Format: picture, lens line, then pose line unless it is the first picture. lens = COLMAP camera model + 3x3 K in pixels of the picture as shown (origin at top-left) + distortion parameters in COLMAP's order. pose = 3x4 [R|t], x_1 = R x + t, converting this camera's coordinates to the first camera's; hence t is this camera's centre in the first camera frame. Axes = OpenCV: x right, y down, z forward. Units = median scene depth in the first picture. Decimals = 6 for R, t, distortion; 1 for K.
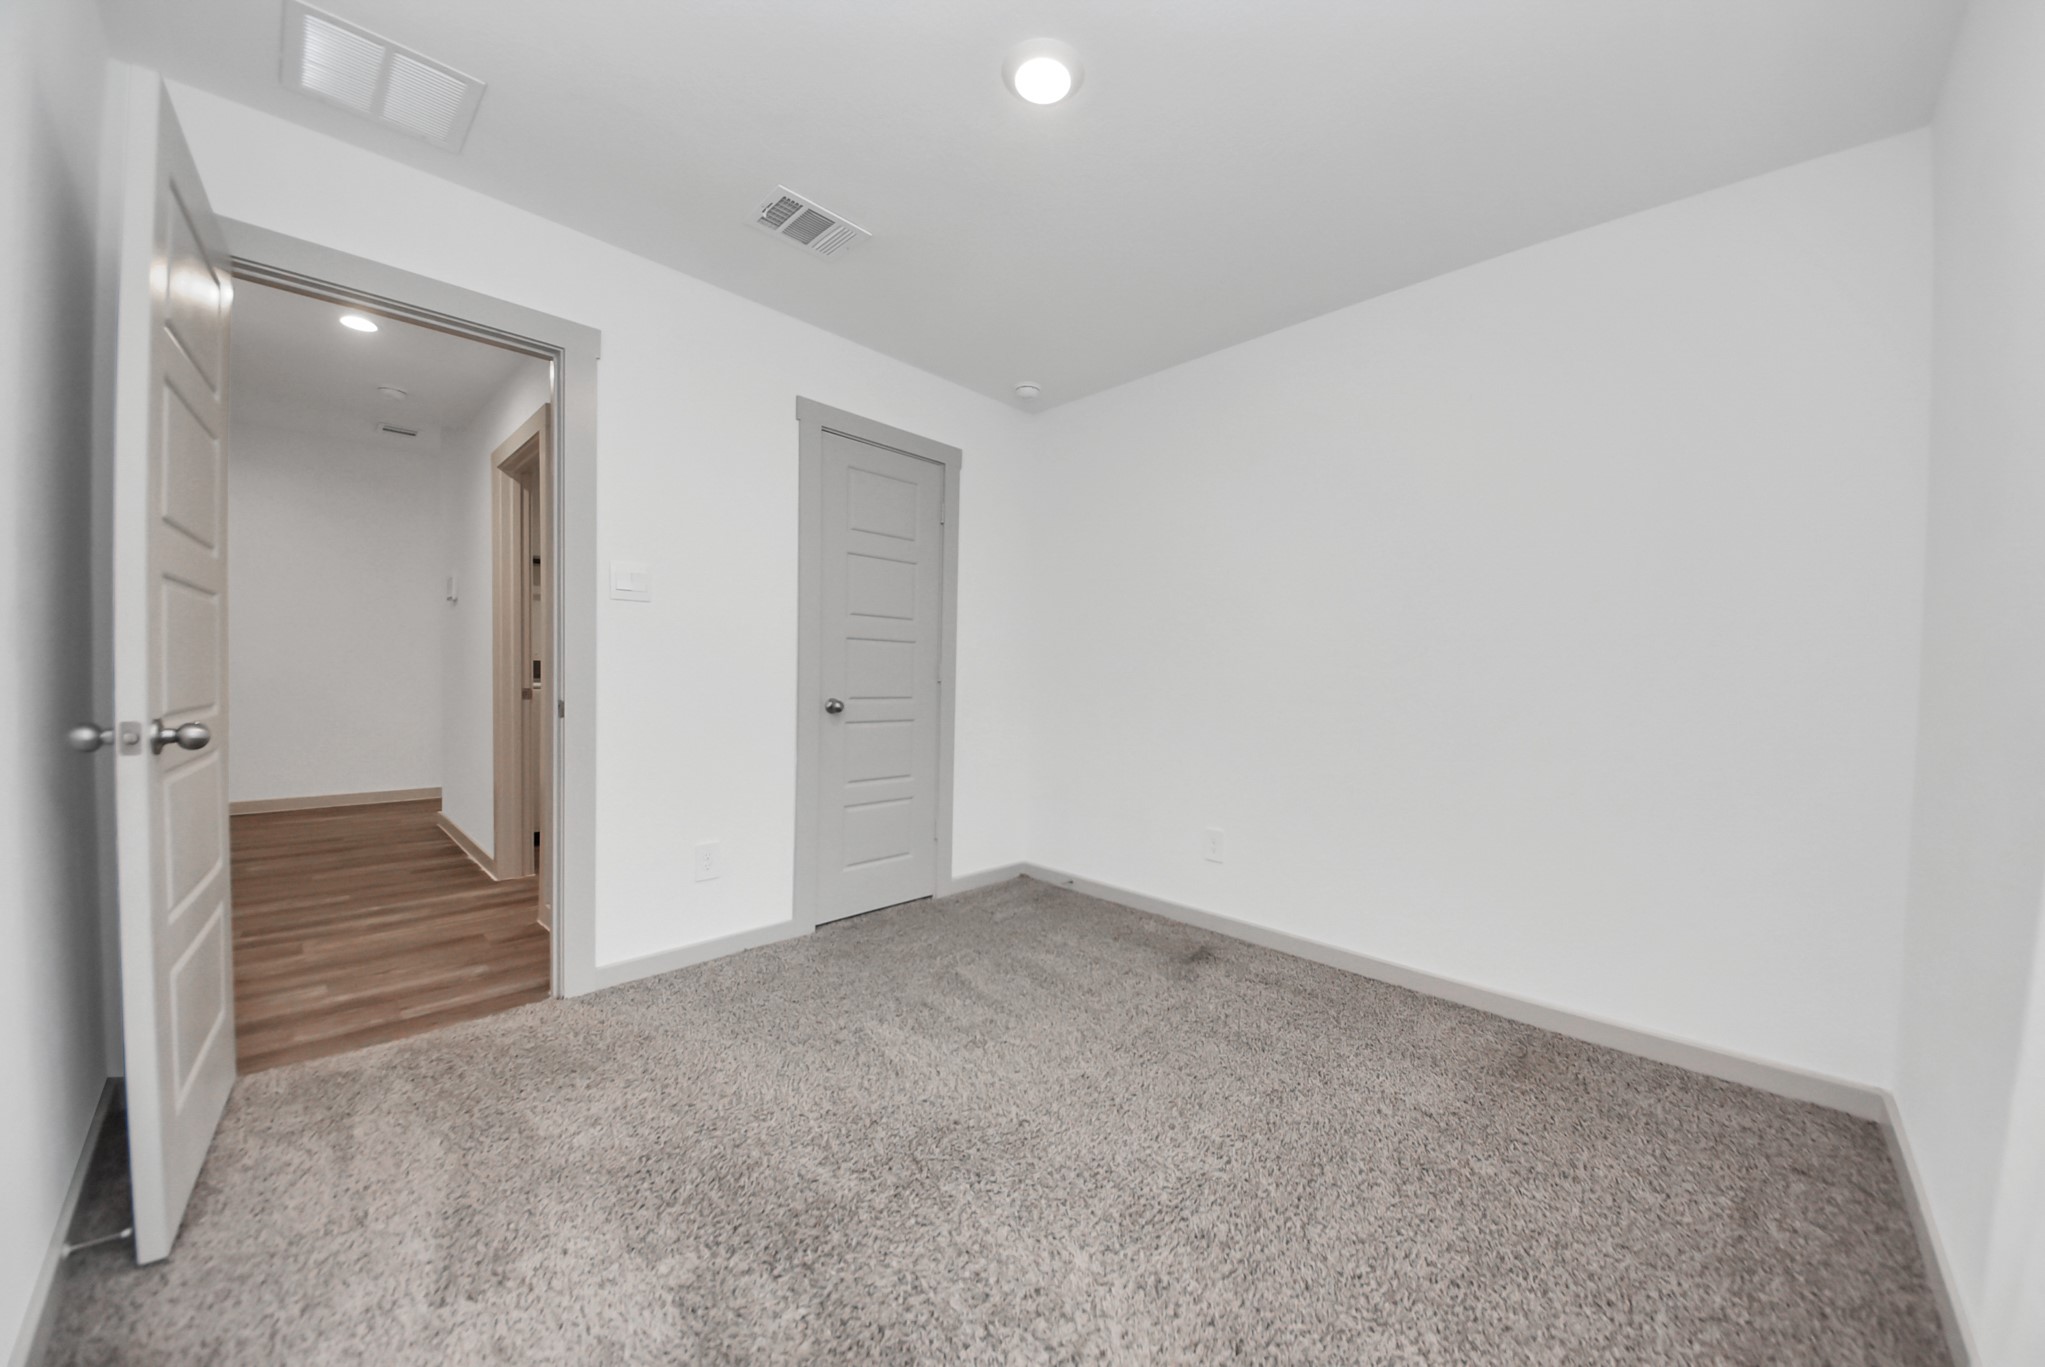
lens RADIAL K [[718.3, 0, 1023.0], [0, 718.3, 697.3], [0, 0, 1]] dist [-0.000721, -0.000101]
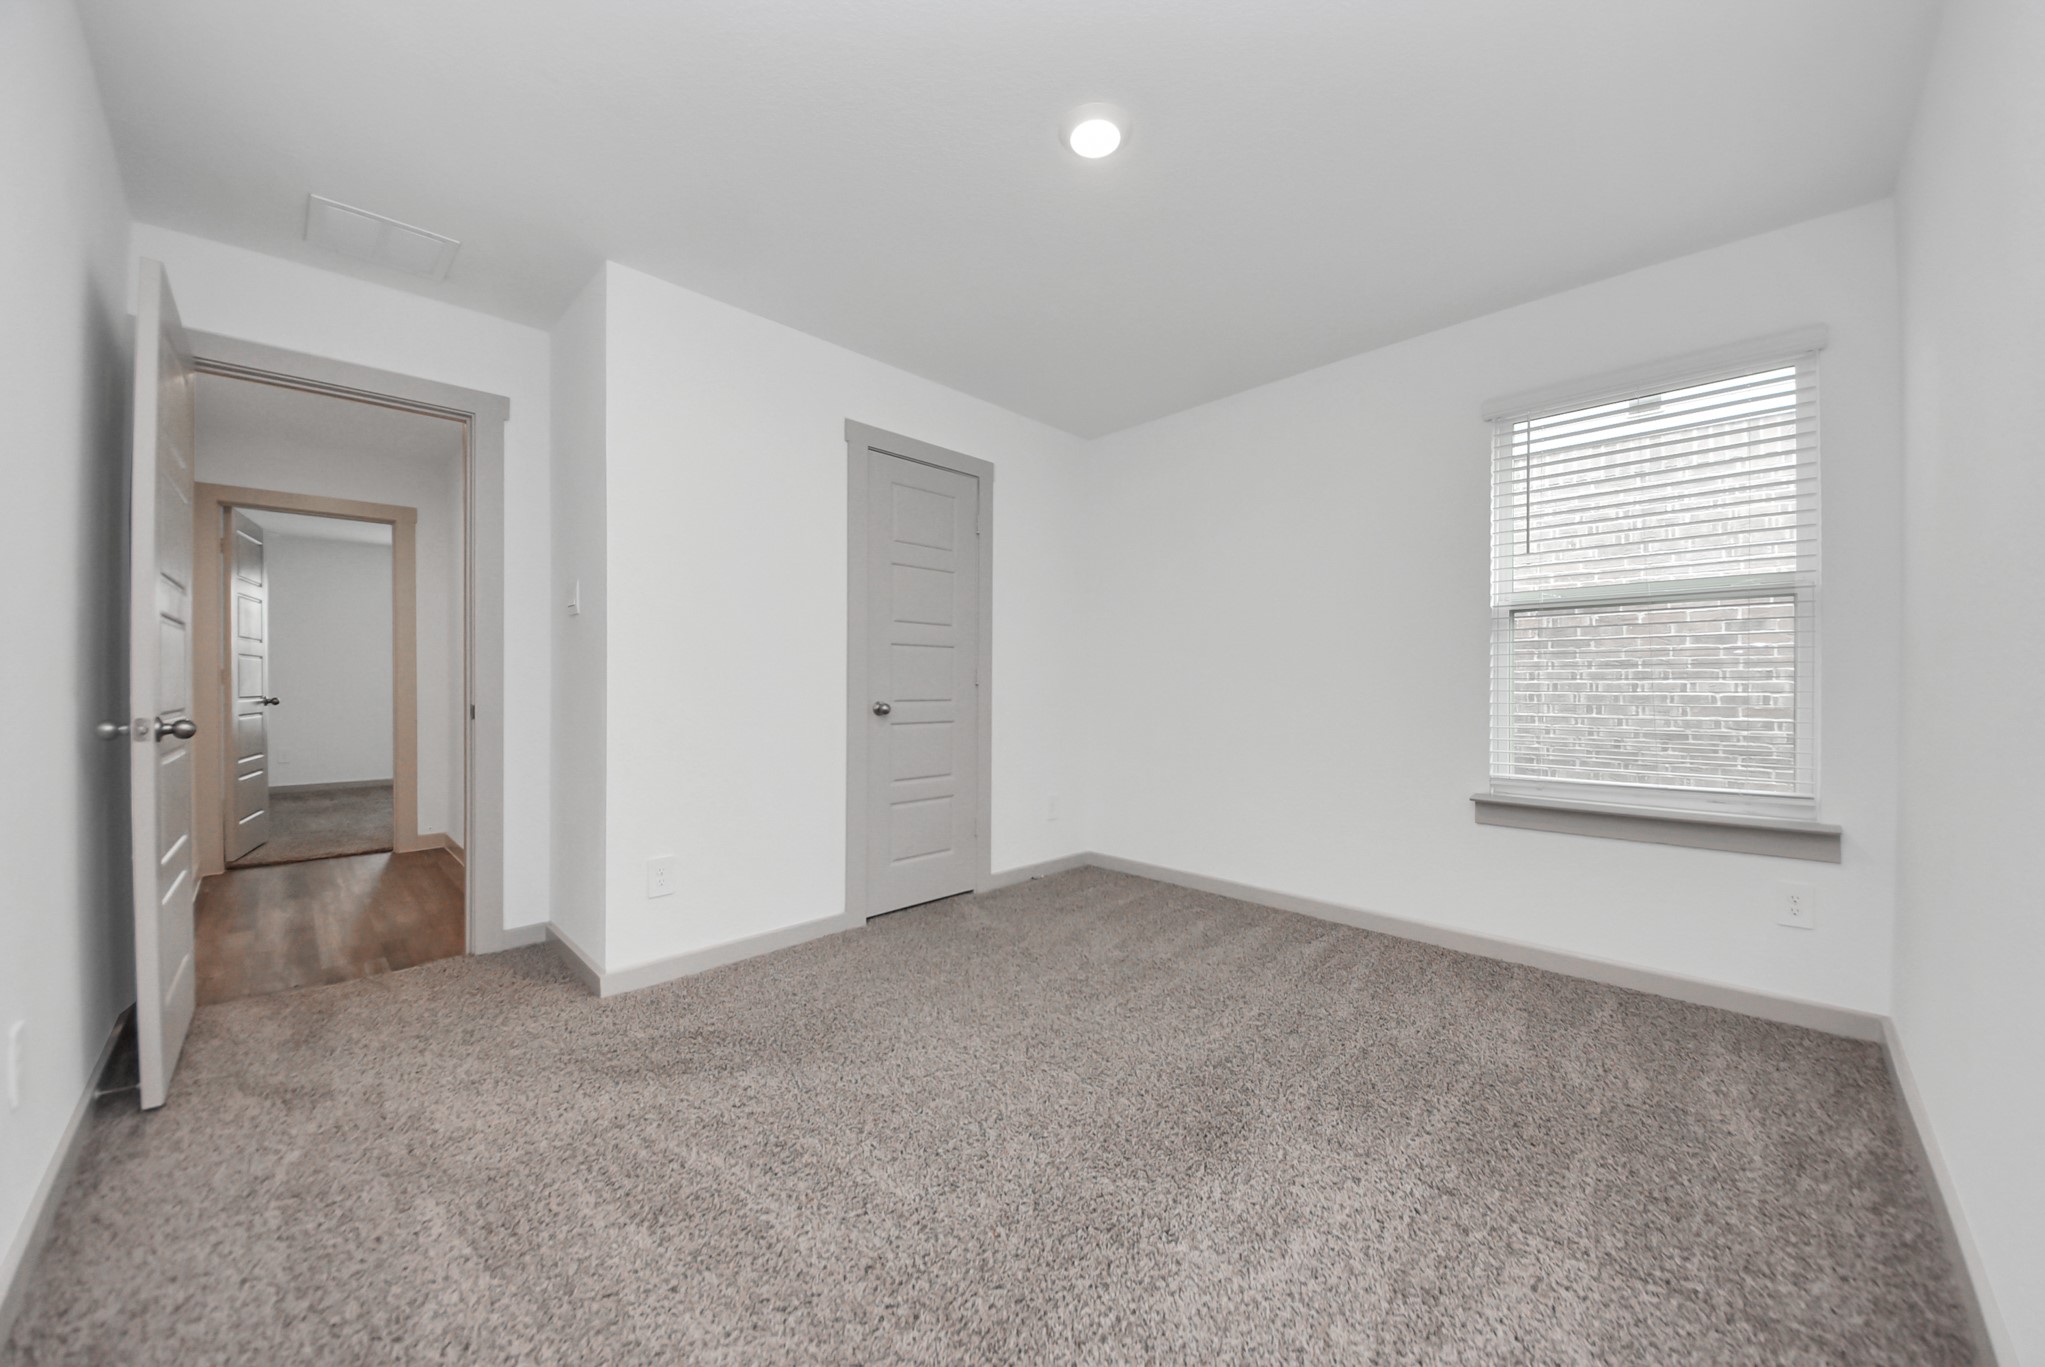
lens RADIAL K [[709.2, 0, 1022.5], [0, 709.2, 683.5], [0, 0, 1]] dist [0.019814, -0.011827]
pose [[0.999752, -0.014171, -0.017175, -0.037319], [0.013813, 0.999689, -0.020754, -0.000086], [0.017464, 0.020512, 0.999637, -0.040162]]
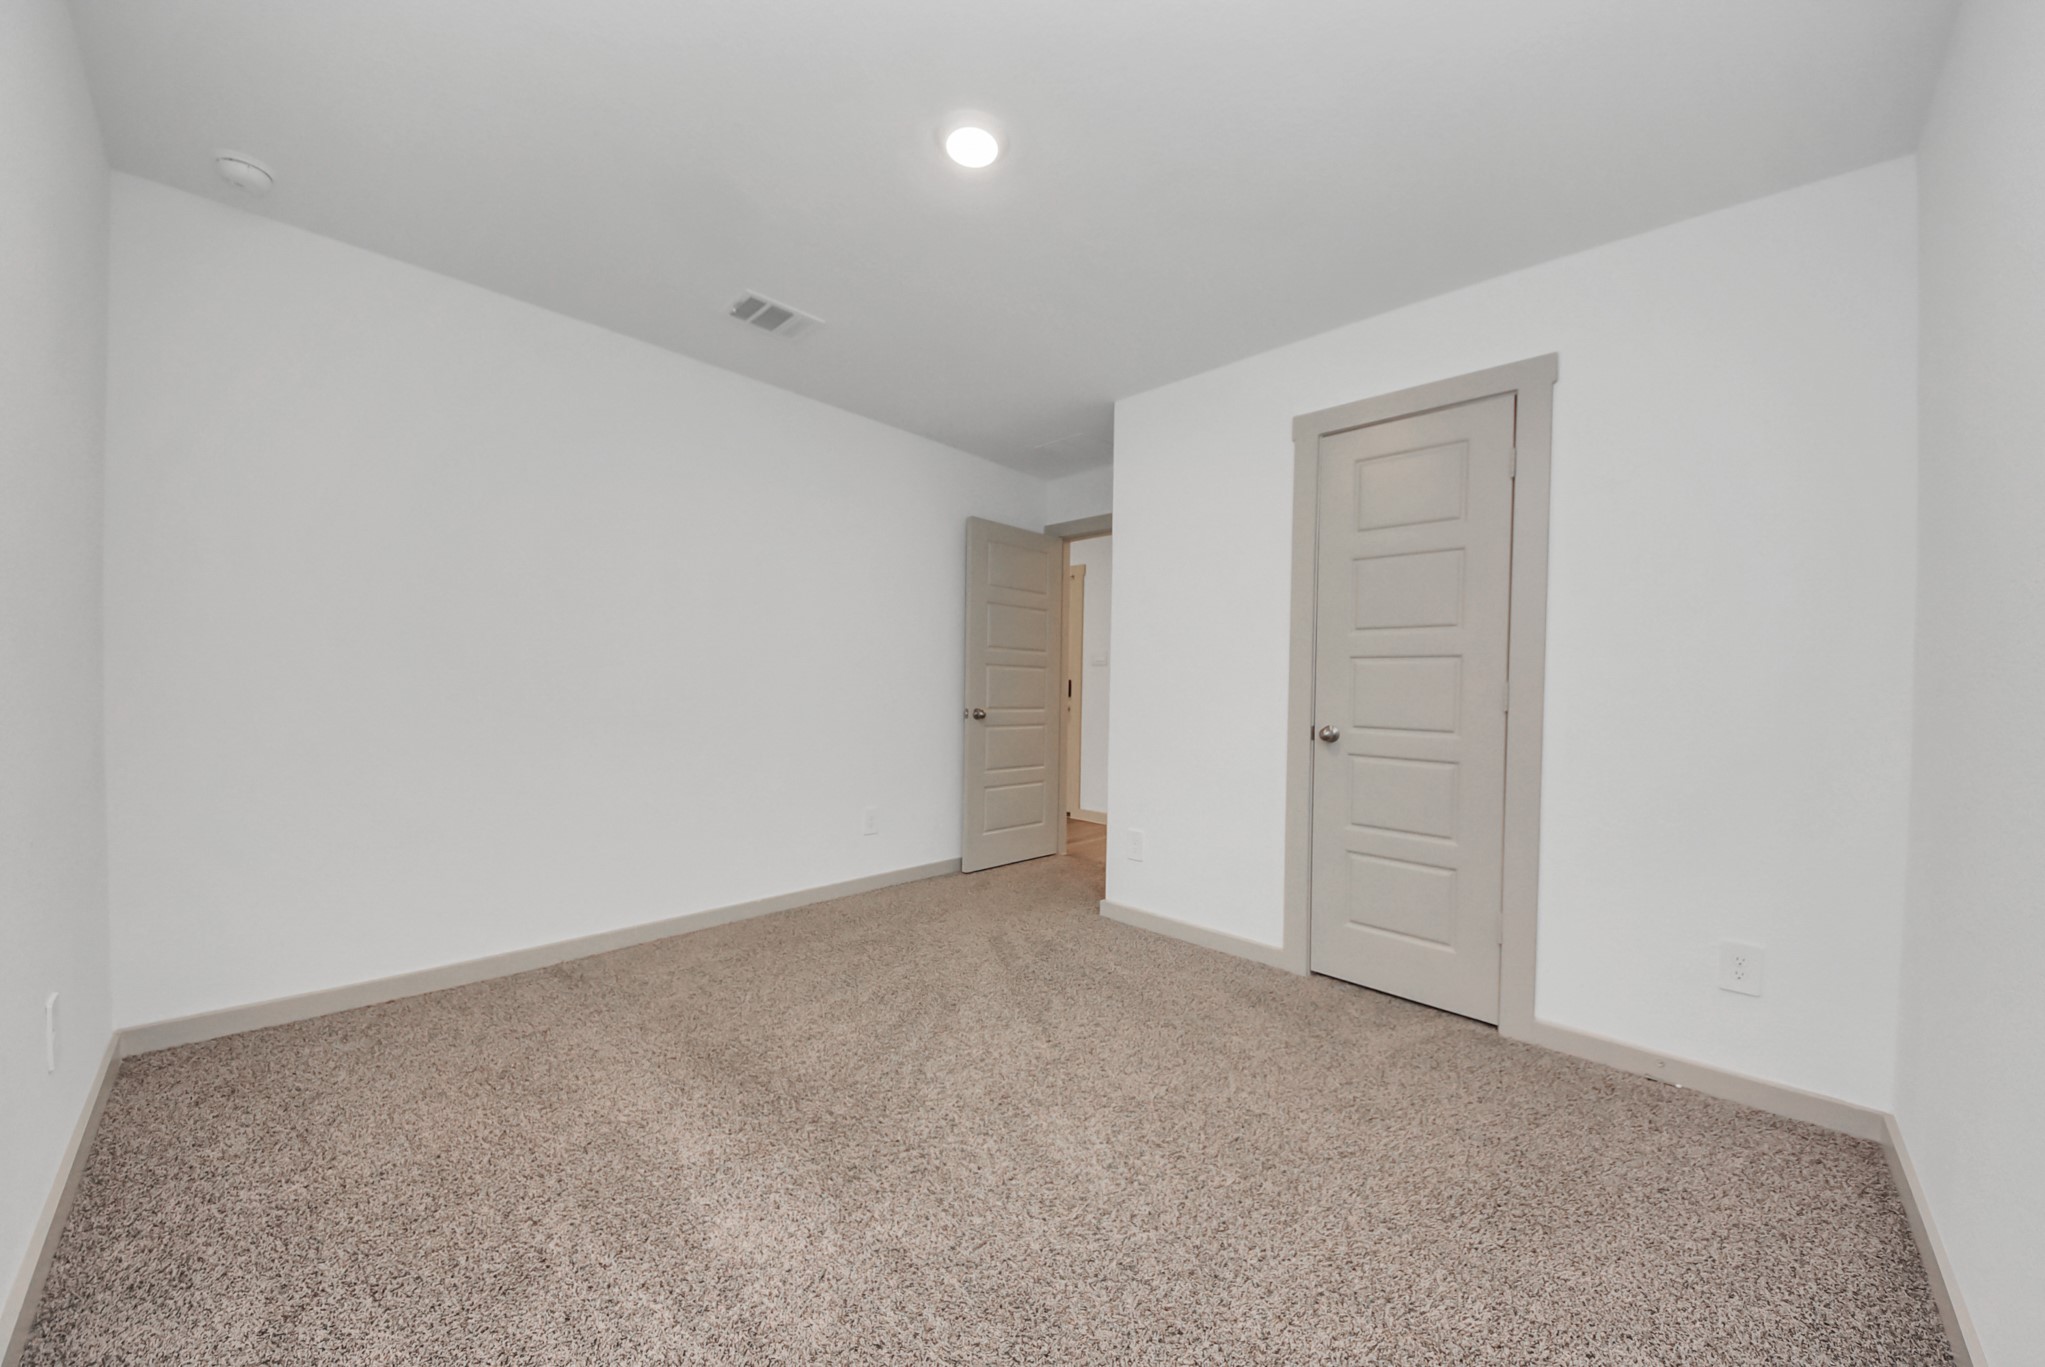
lens RADIAL K [[734.7, 0, 1024.1], [0, 734.7, 693.6], [0, 0, 1]] dist [-0.007540, -0.000157]
pose [[-0.013121, -0.007912, -0.999883, 0.676949], [-0.052122, 0.998615, -0.007218, -0.011615], [0.998555, 0.052021, -0.013515, 0.643239]]
